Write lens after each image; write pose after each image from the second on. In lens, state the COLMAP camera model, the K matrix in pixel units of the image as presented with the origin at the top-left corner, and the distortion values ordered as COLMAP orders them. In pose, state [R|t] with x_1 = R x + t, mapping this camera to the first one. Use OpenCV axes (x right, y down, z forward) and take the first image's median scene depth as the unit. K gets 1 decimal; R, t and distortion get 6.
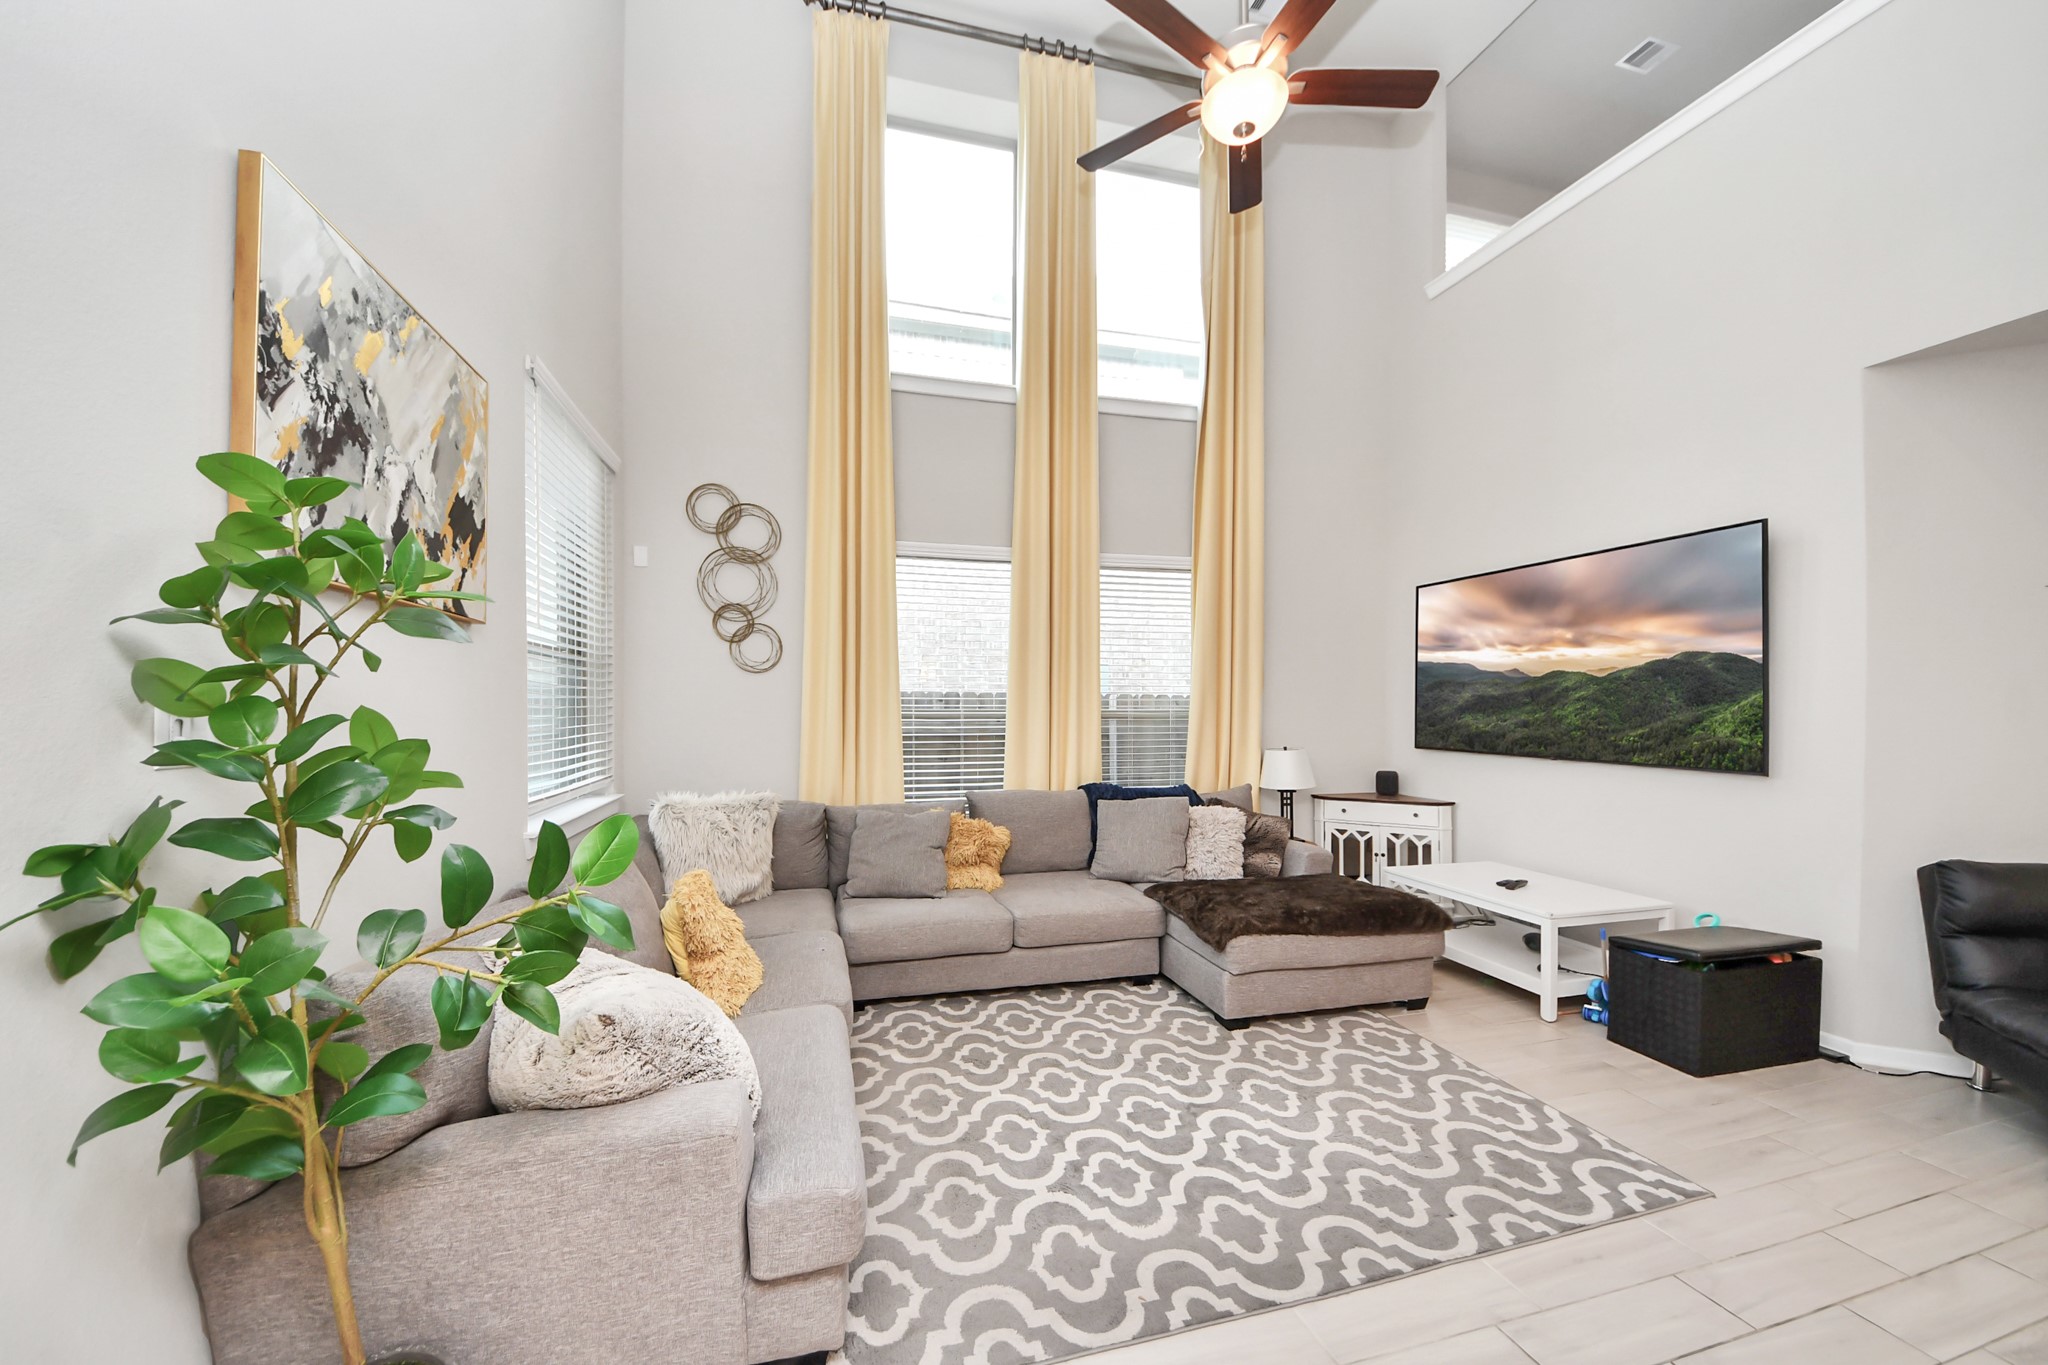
lens RADIAL K [[744.0, 0, 1022.2], [0, 744.0, 708.6], [0, 0, 1]] dist [-0.000919, -0.003927]
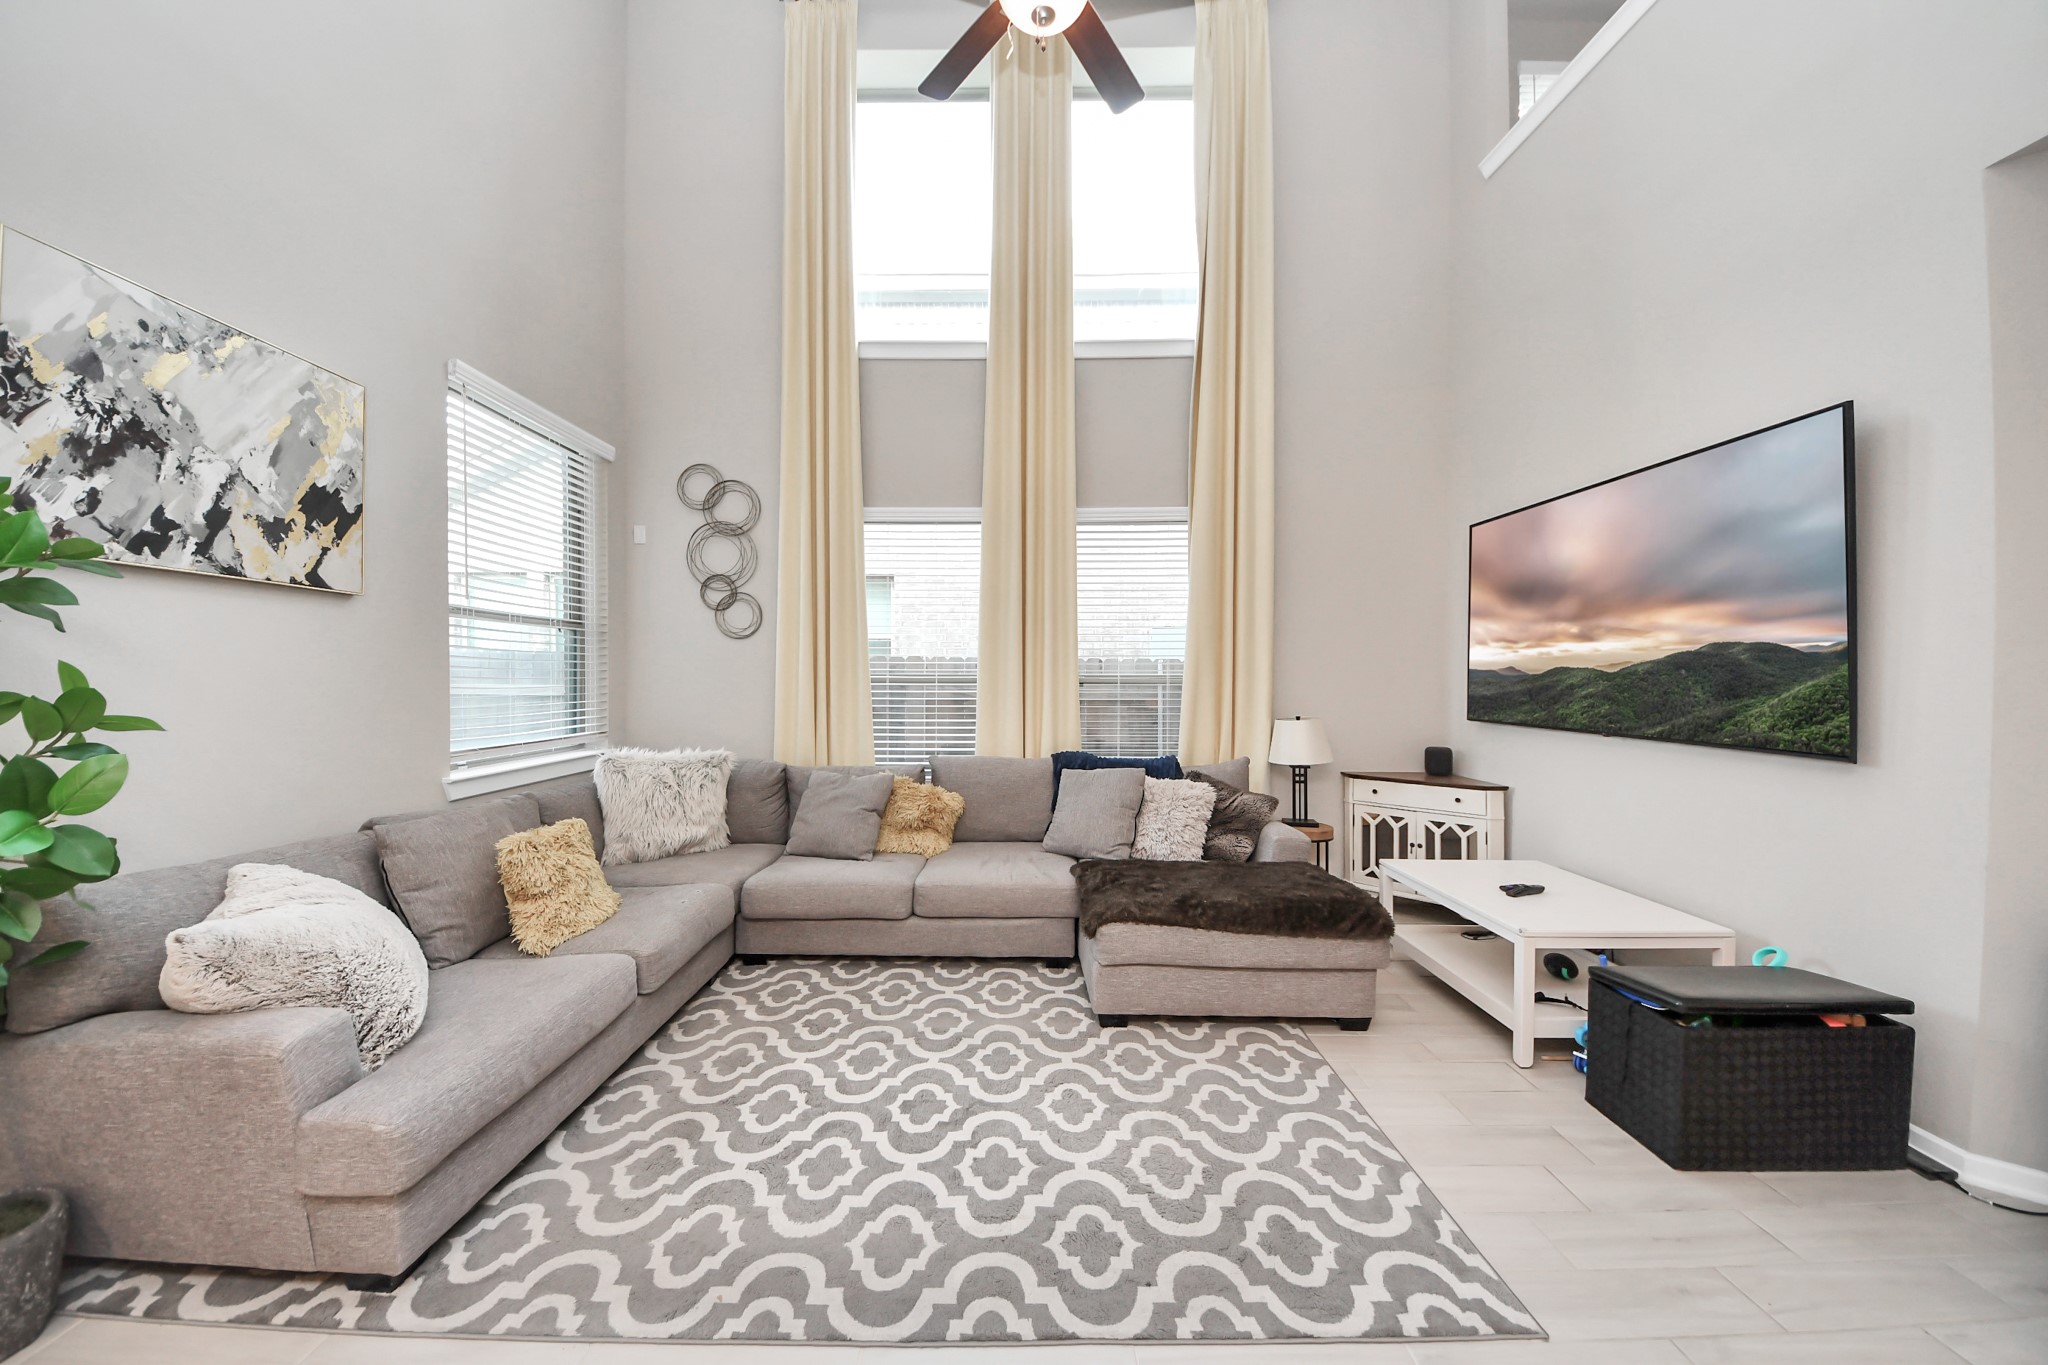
lens RADIAL K [[744.0, 0, 1006.5], [0, 744.0, 676.6], [0, 0, 1]] dist [-0.000919, -0.003927]
pose [[0.965774, 0.000734, -0.259383, 0.376069], [-0.001138, 0.999998, -0.001407, 0.009596], [0.259382, 0.001653, 0.965773, 0.095576]]
